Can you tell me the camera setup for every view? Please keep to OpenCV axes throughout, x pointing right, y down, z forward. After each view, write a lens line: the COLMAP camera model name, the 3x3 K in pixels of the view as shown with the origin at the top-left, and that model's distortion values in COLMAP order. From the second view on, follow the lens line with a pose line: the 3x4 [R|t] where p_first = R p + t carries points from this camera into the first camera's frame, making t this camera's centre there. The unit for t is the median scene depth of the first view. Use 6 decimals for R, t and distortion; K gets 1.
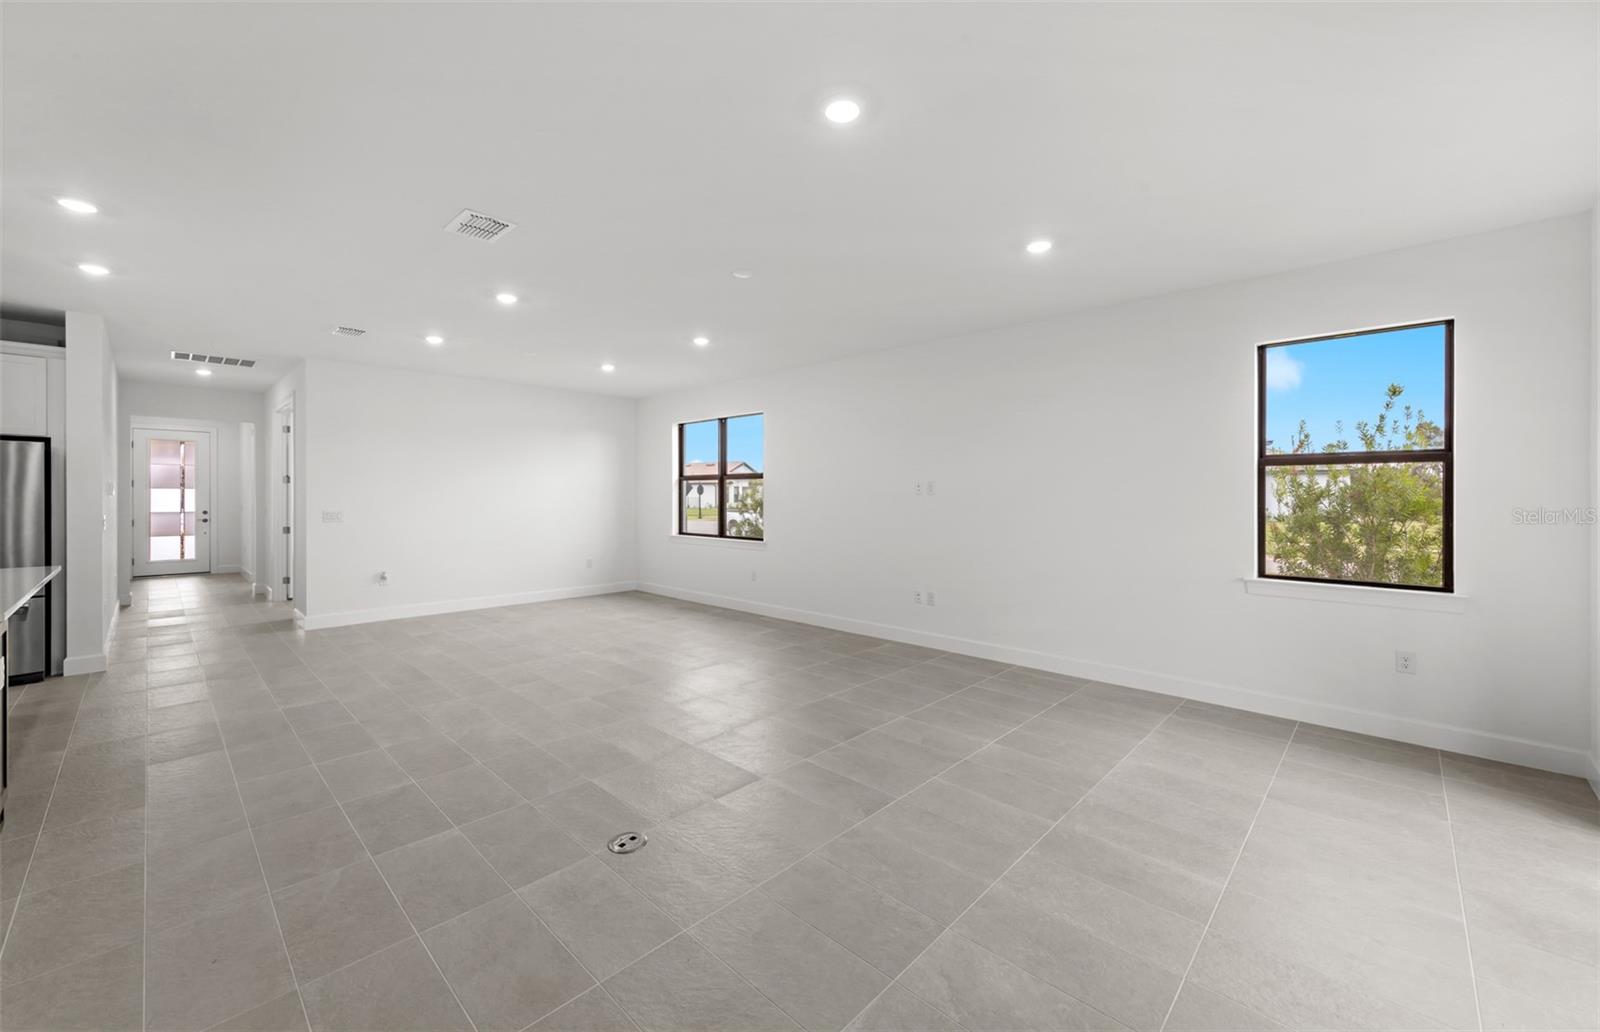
lens RADIAL K [[617.5, 0, 805.7], [0, 617.5, 498.9], [0, 0, 1]] dist [0.000756, -0.000133]
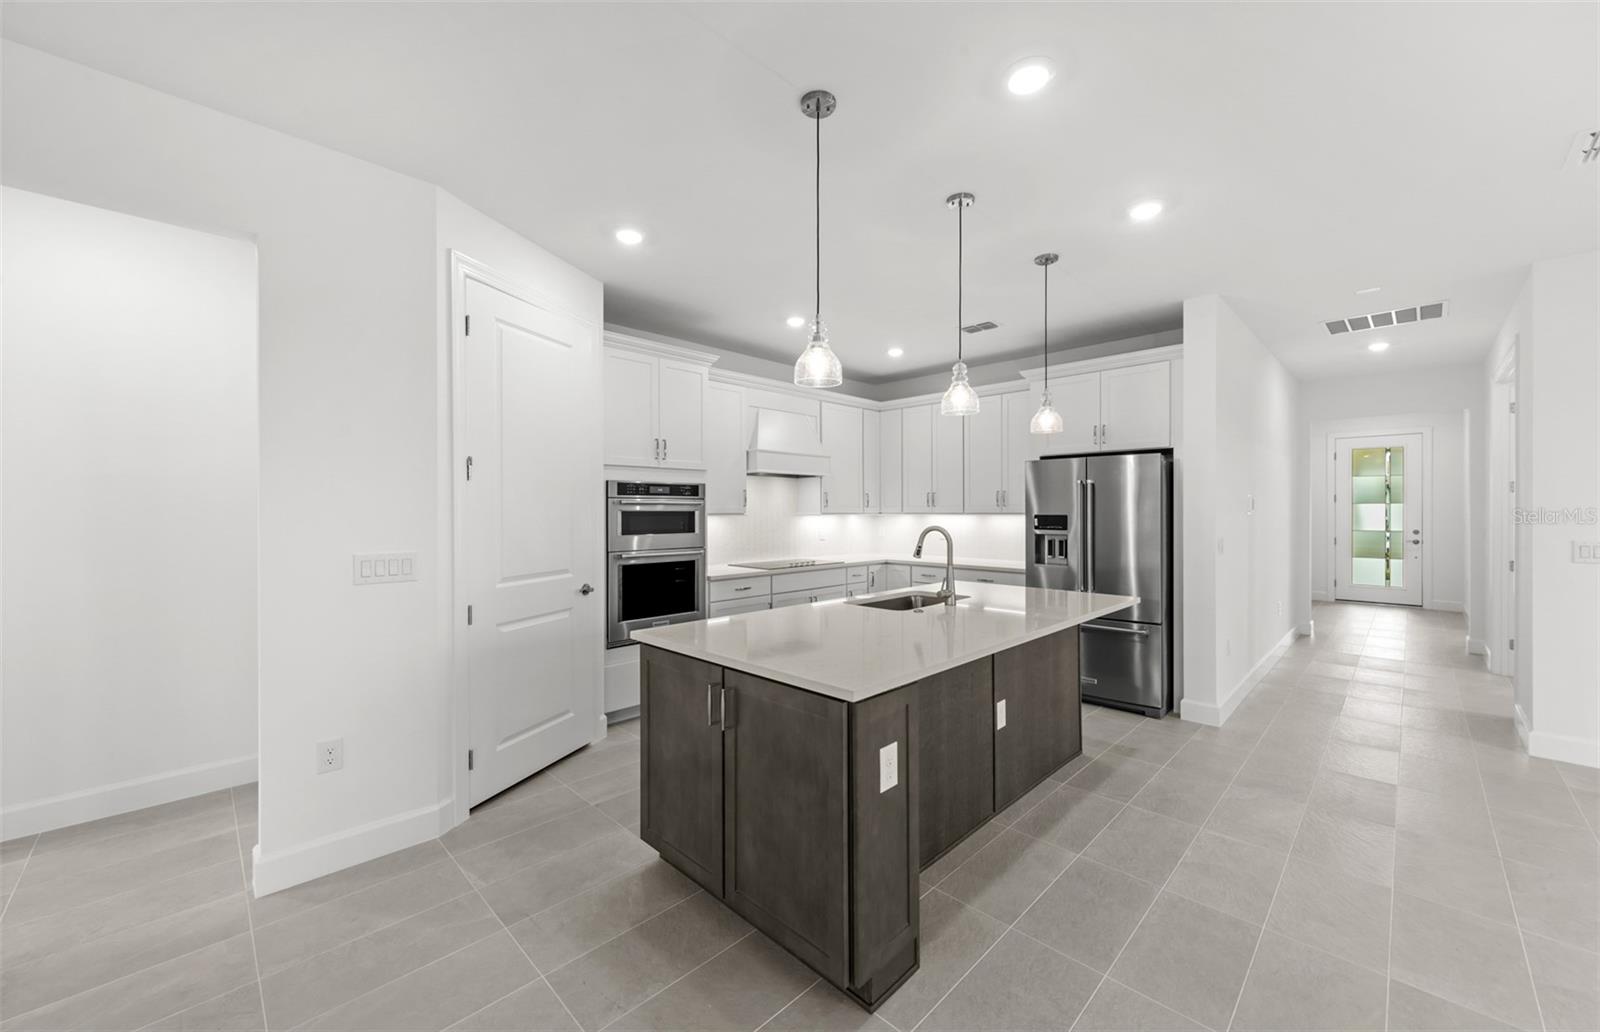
lens RADIAL K [[608.7, 0, 802.4], [0, 608.7, 513.6], [0, 0, 1]] dist [0.004547, 0.000078]
pose [[-0.029272, 0.001233, -0.999571, -0.197813], [-0.001963, 0.999997, 0.001291, -0.002678], [0.999570, 0.002000, -0.029270, 0.299061]]
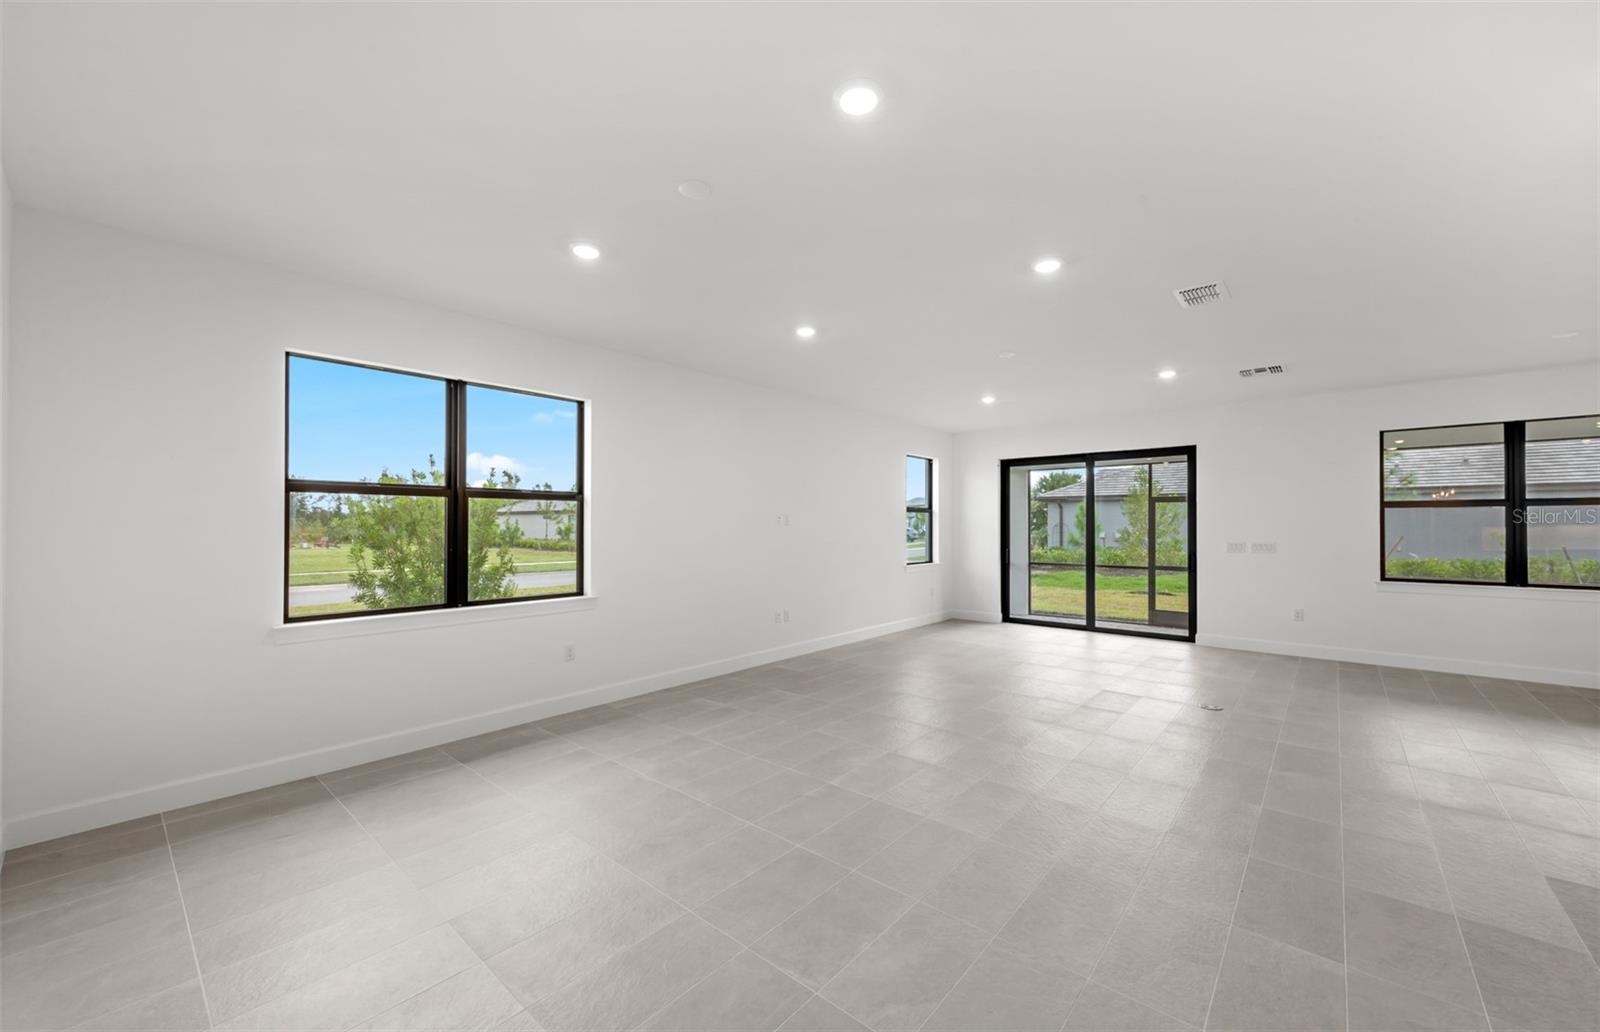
lens RADIAL K [[609.0, 0, 802.5], [0, 609.0, 522.9], [0, 0, 1]] dist [0.002715, 0.000386]
pose [[-0.035985, 0.001282, 0.999352, -0.685531], [0.003633, 0.999993, -0.001152, -0.006014], [-0.999346, 0.003589, -0.035989, 0.751190]]
